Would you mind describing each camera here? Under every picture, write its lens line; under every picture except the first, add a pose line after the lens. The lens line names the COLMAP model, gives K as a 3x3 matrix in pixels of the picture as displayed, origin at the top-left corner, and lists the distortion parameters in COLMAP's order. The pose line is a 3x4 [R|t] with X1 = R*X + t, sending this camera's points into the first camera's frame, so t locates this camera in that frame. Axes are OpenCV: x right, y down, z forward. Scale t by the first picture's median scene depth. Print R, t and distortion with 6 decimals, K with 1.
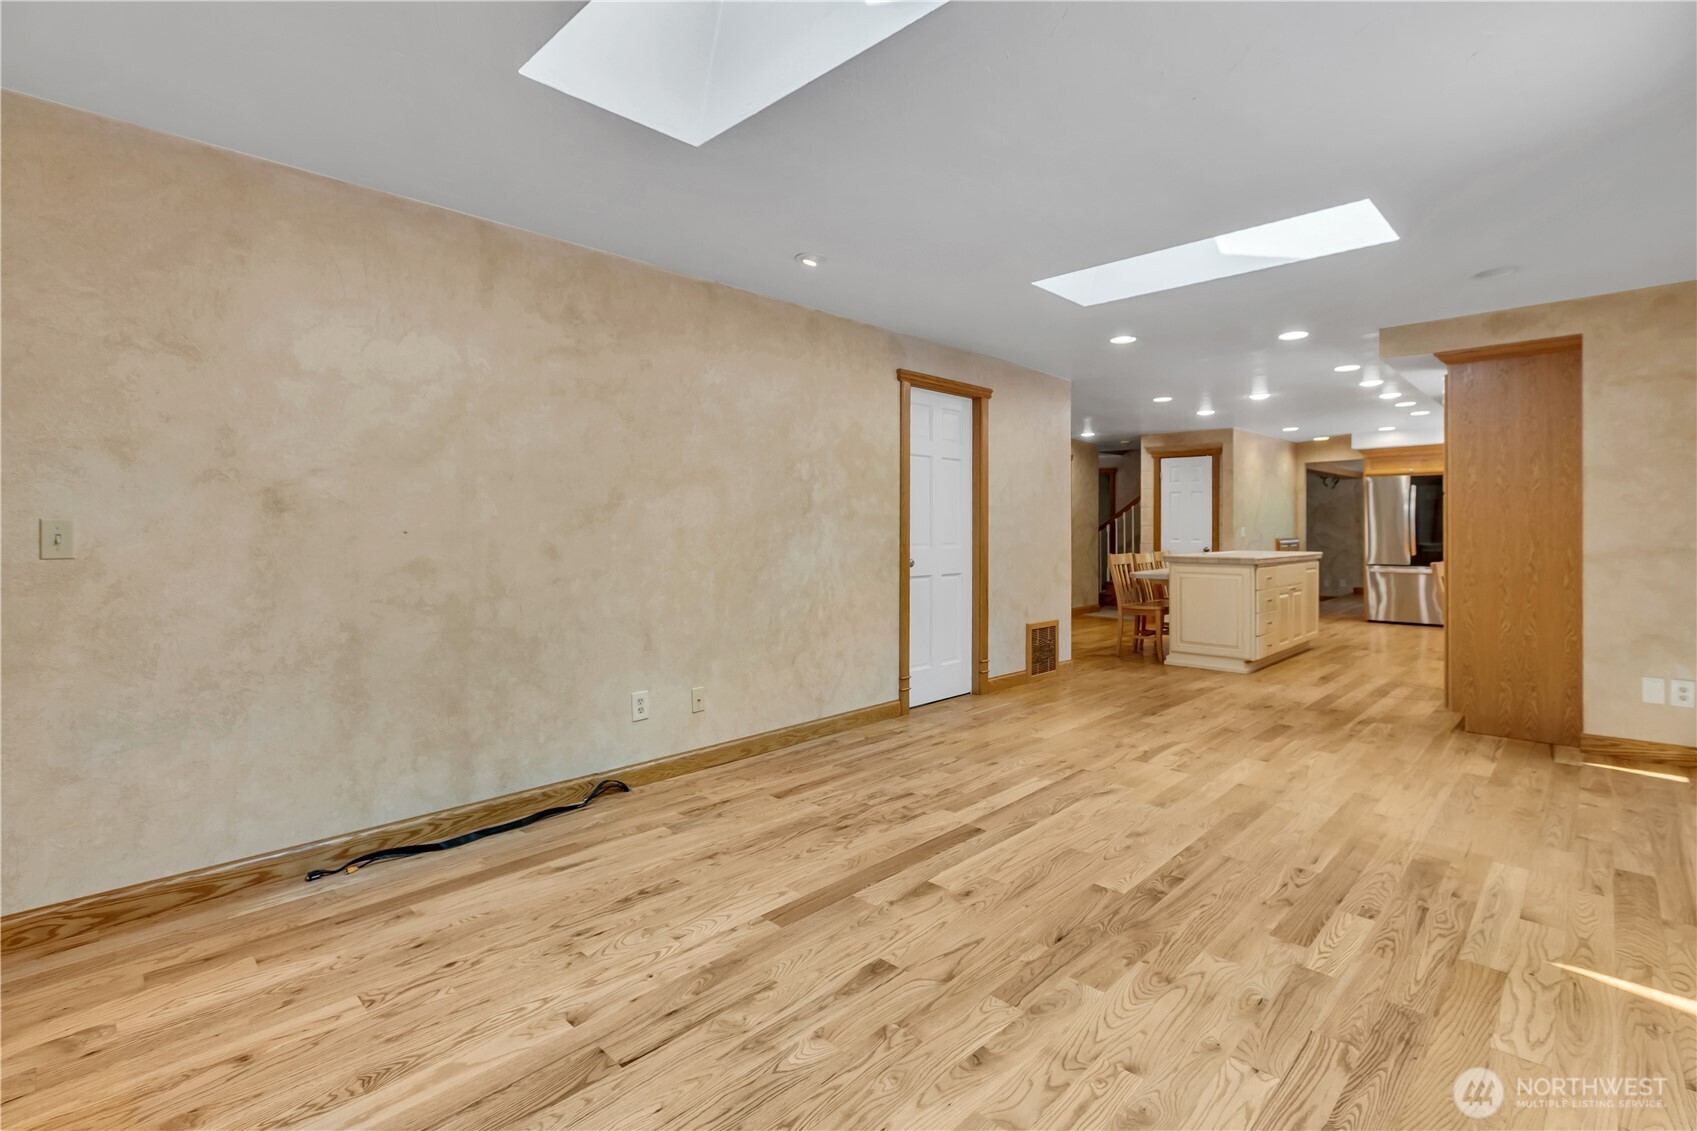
lens RADIAL K [[786.2, 0, 853.7], [0, 786.2, 537.2], [0, 0, 1]] dist [-0.001590, -0.000550]
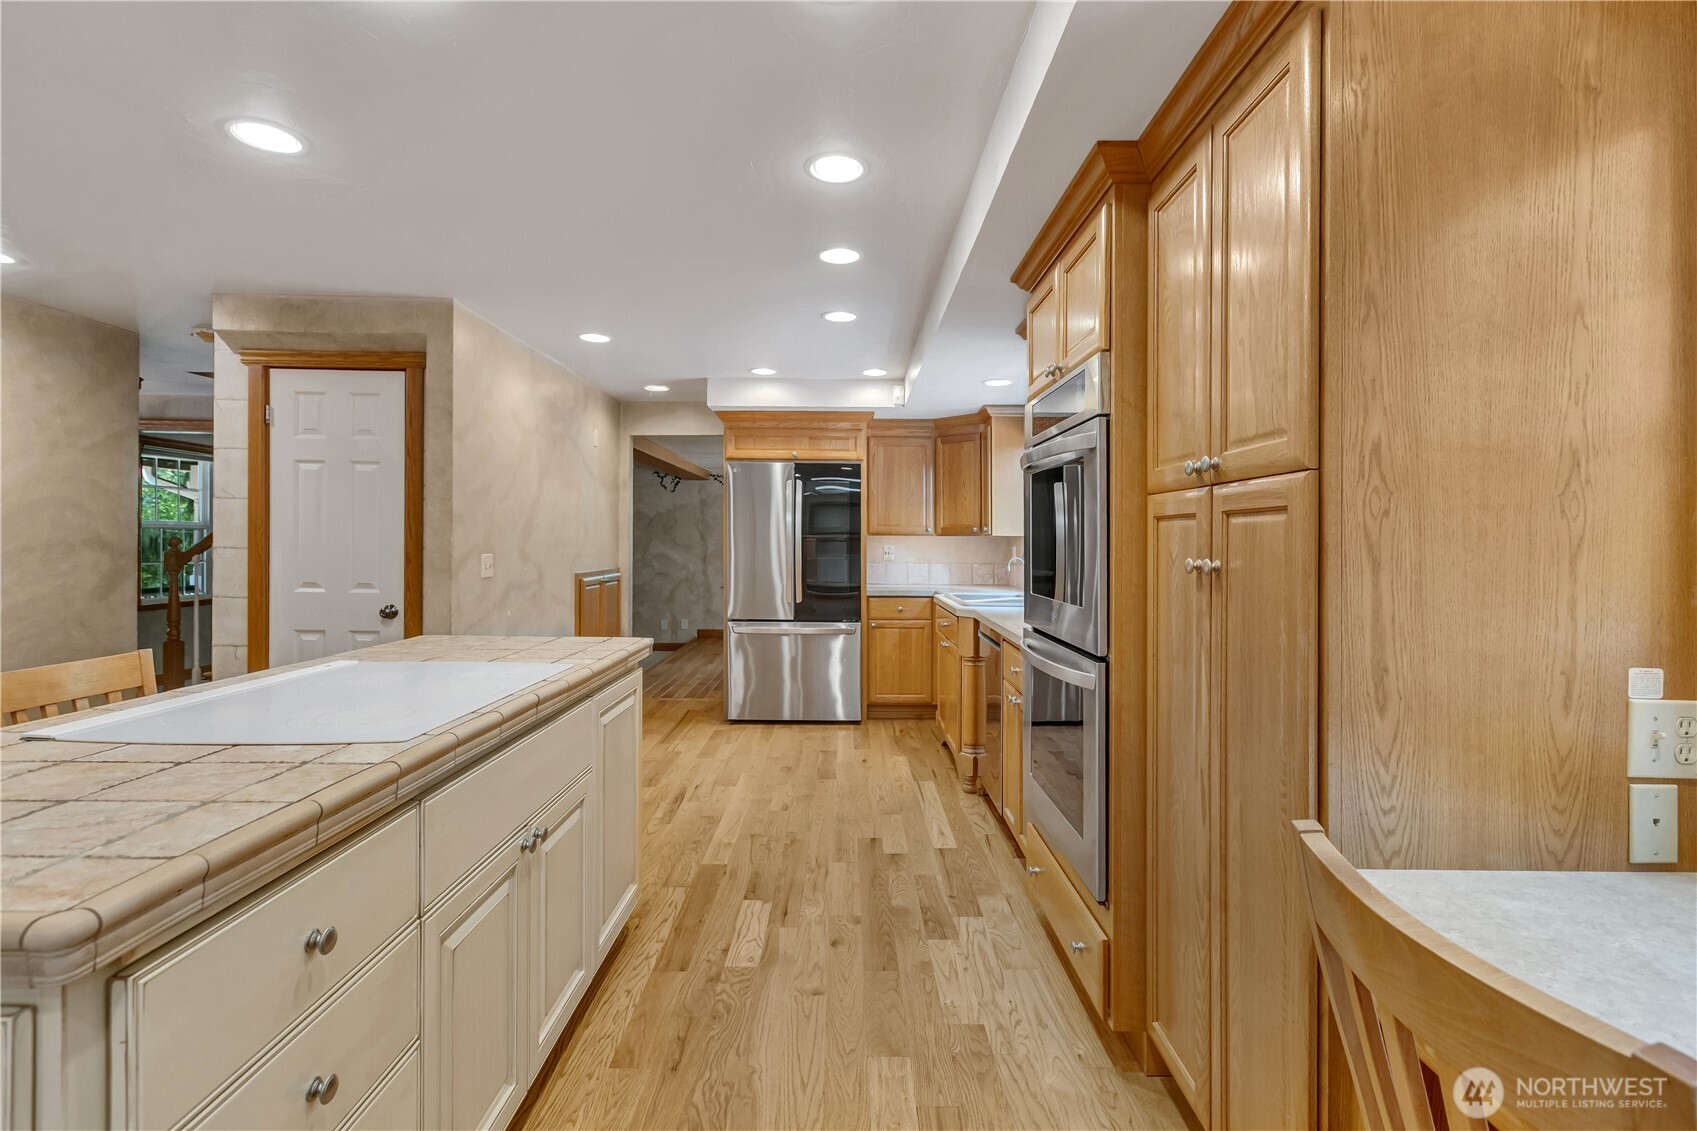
lens RADIAL K [[775.2, 0, 848.1], [0, 775.2, 548.0], [0, 0, 1]] dist [0.001105, 0.000128]
pose [[0.715065, 0.001246, 0.699057, 0.988639], [0.000119, 0.999998, -0.001904, -0.044394], [-0.699058, 0.001444, 0.715063, 1.644579]]
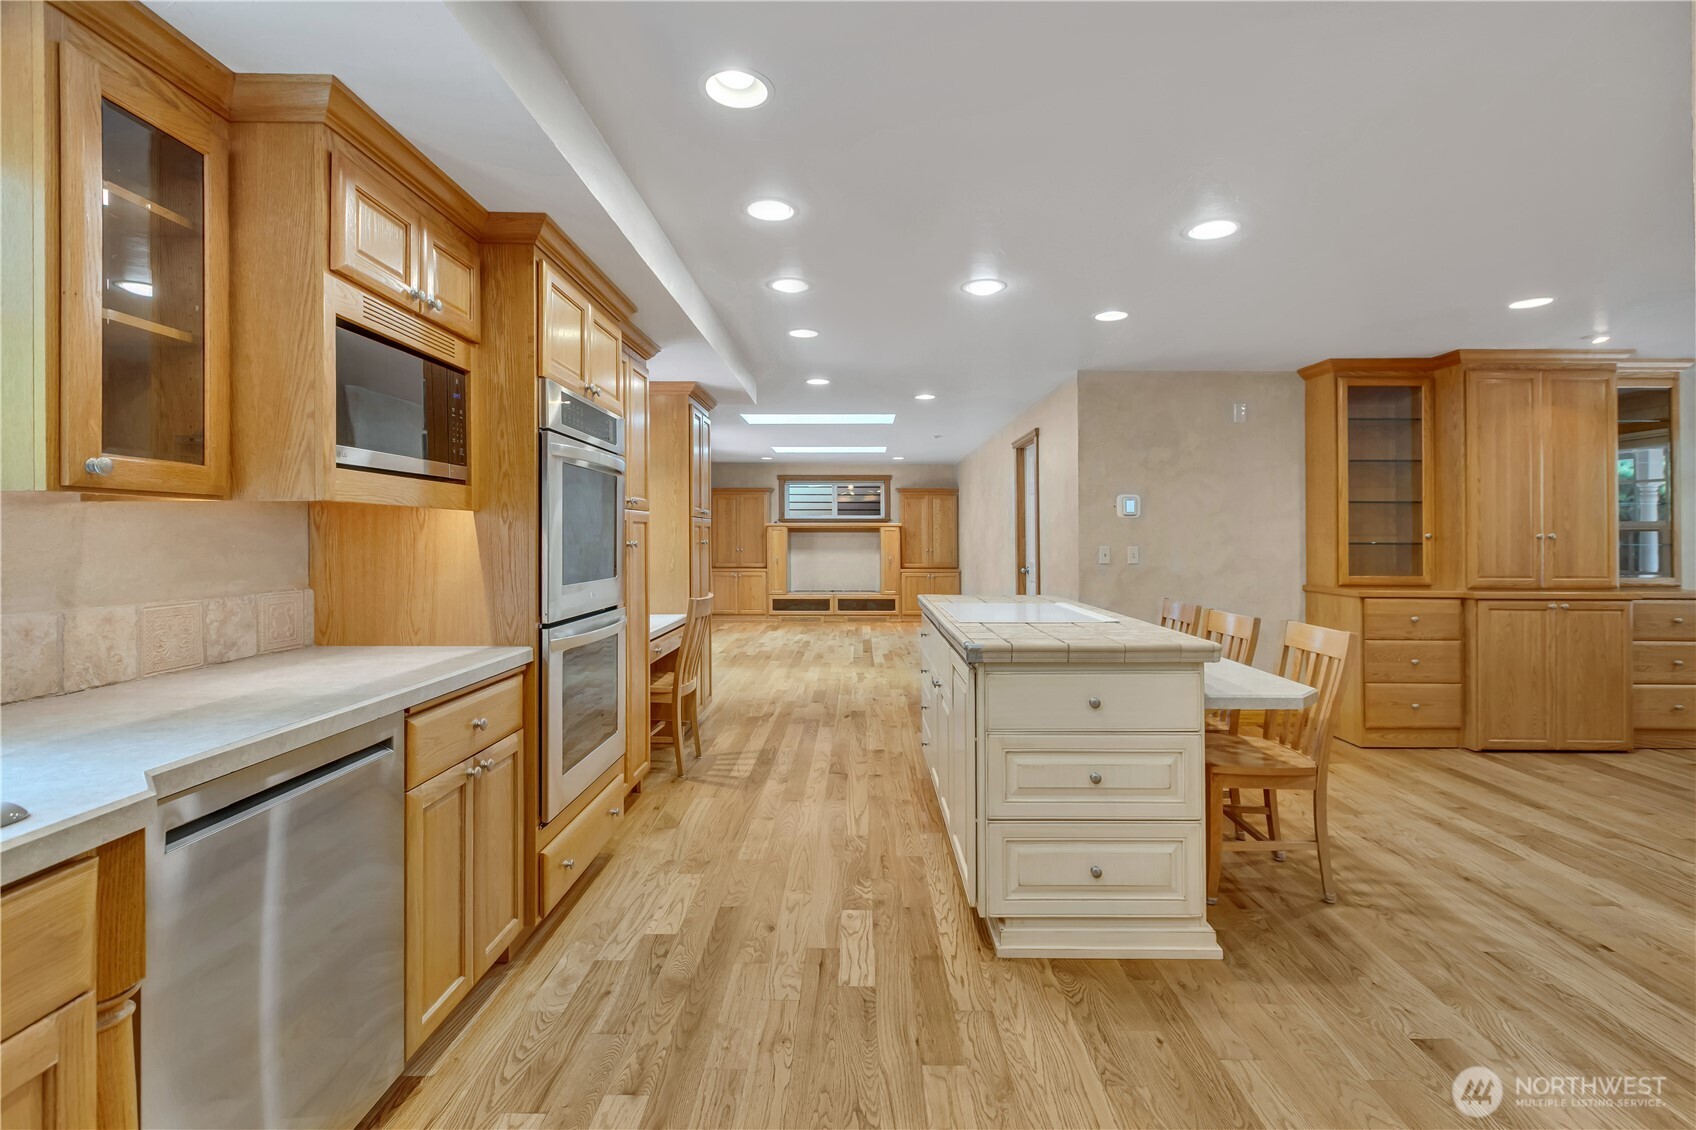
lens RADIAL K [[767.8, 0, 852.6], [0, 767.8, 535.4], [0, 0, 1]] dist [0.001168, 0.001531]
pose [[-0.723408, -0.000516, -0.690420, 1.947171], [-0.007092, 0.999953, 0.006683, -0.056561], [0.690384, 0.009731, -0.723378, 2.764559]]
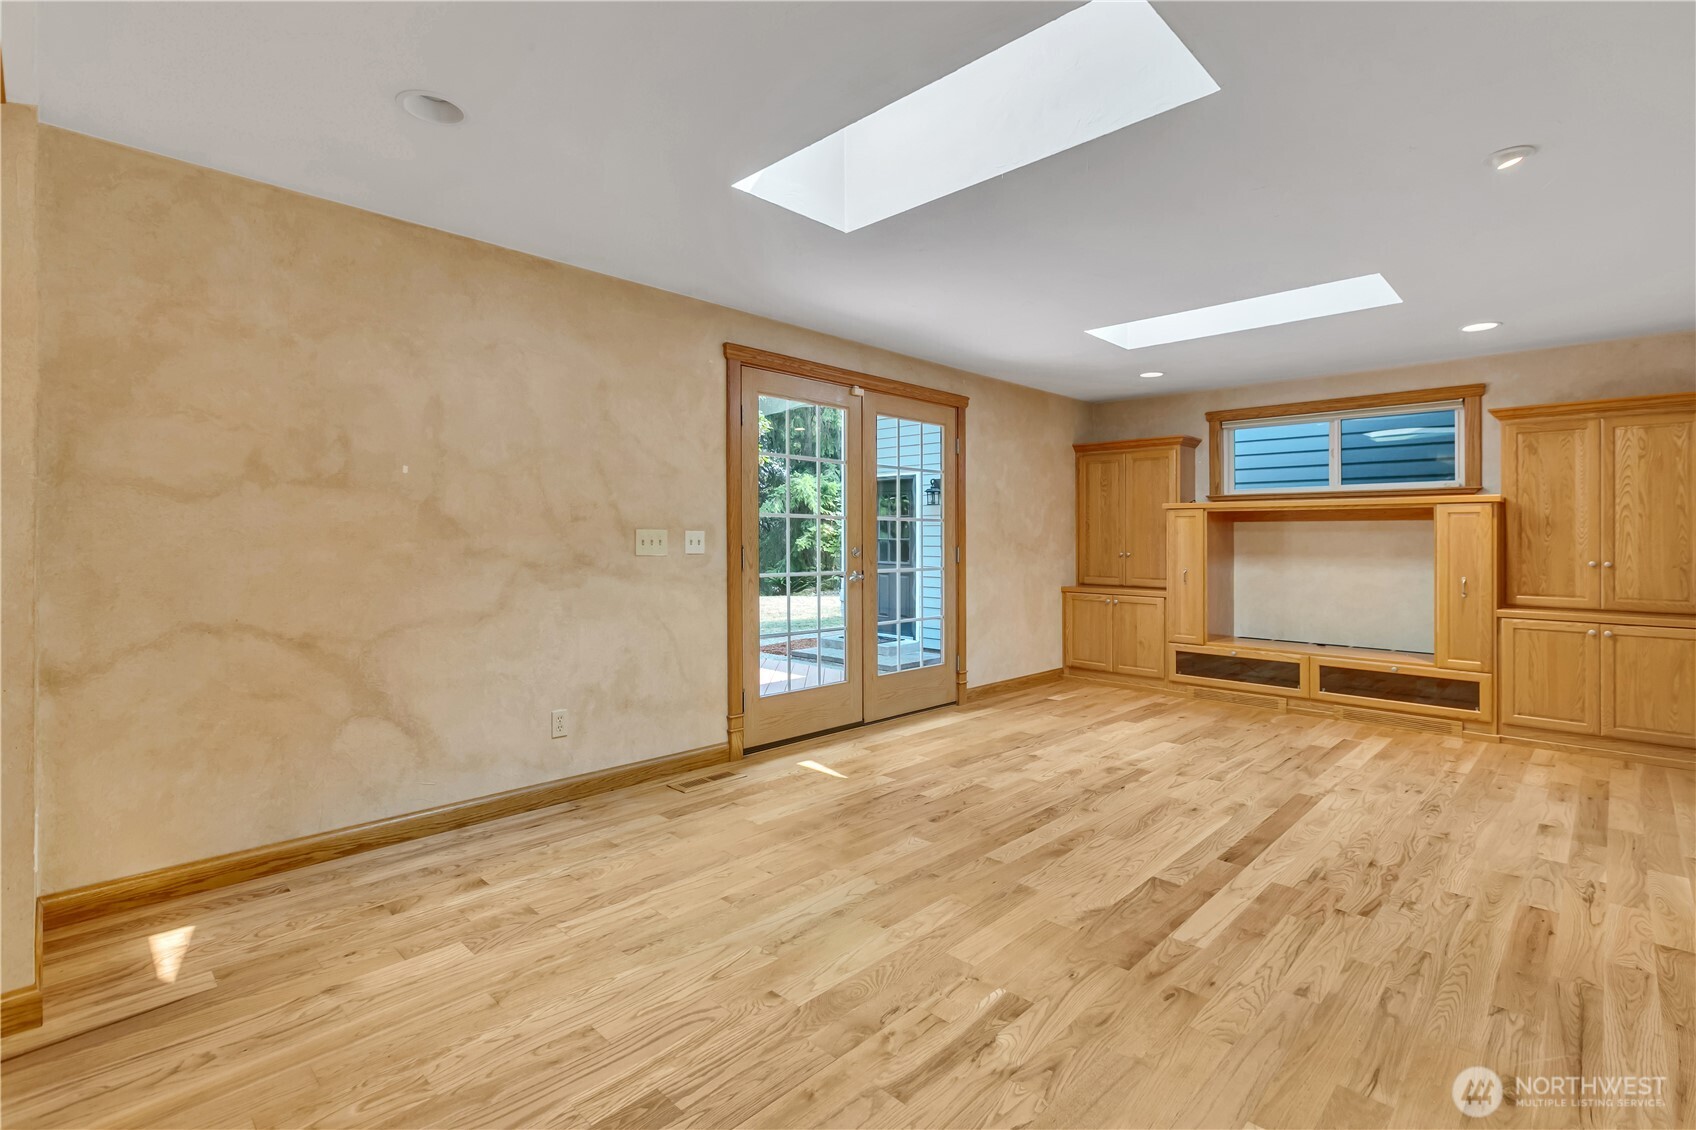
lens RADIAL K [[780.2, 0, 848.8], [0, 780.2, 534.6], [0, 0, 1]] dist [-0.006270, 0.000096]
pose [[-0.999972, -0.004524, 0.006033, 0.574349], [-0.004488, 0.999972, 0.005939, -0.020544], [-0.006060, 0.005912, -0.999964, 1.826807]]
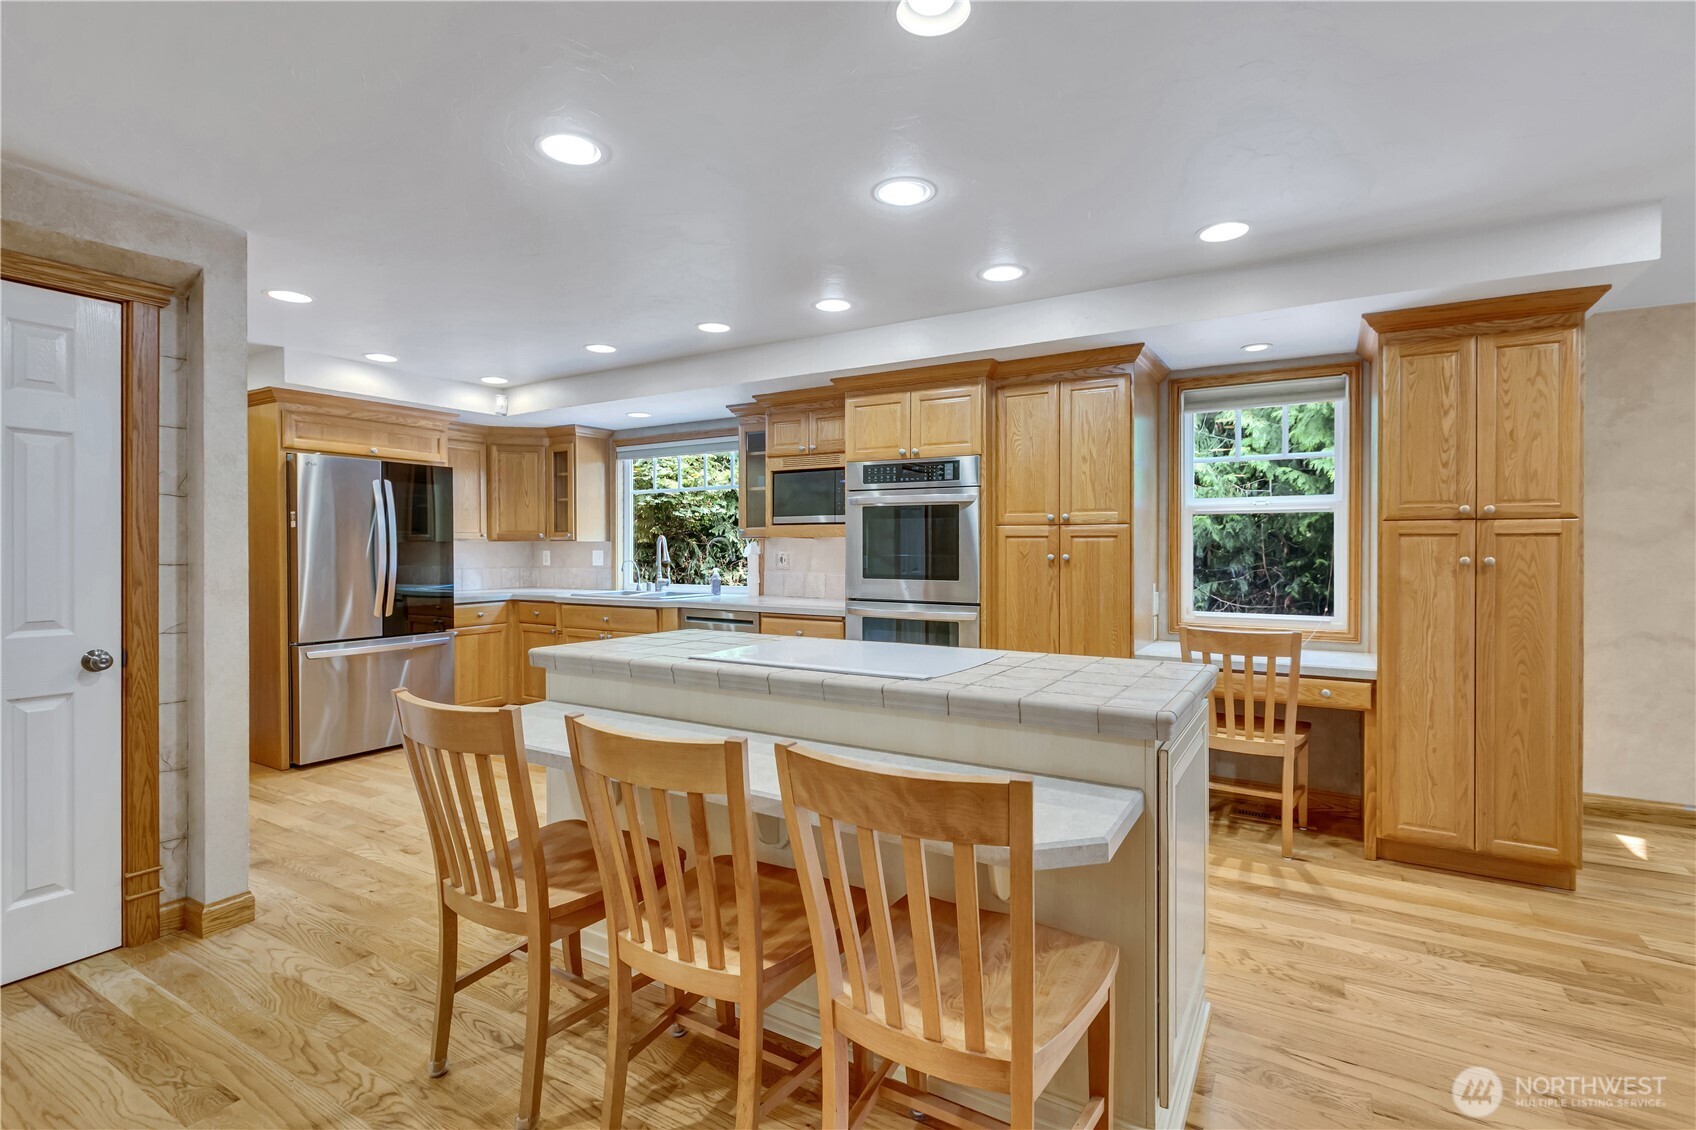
lens RADIAL K [[784.3, 0, 848.0], [0, 784.3, 565.0], [0, 0, 1]] dist [-0.000995, 0.000063]
pose [[-0.220946, -0.021437, 0.975051, 0.411950], [0.011007, 0.999640, 0.024472, -0.056444], [-0.975224, 0.016140, -0.220630, 2.357776]]
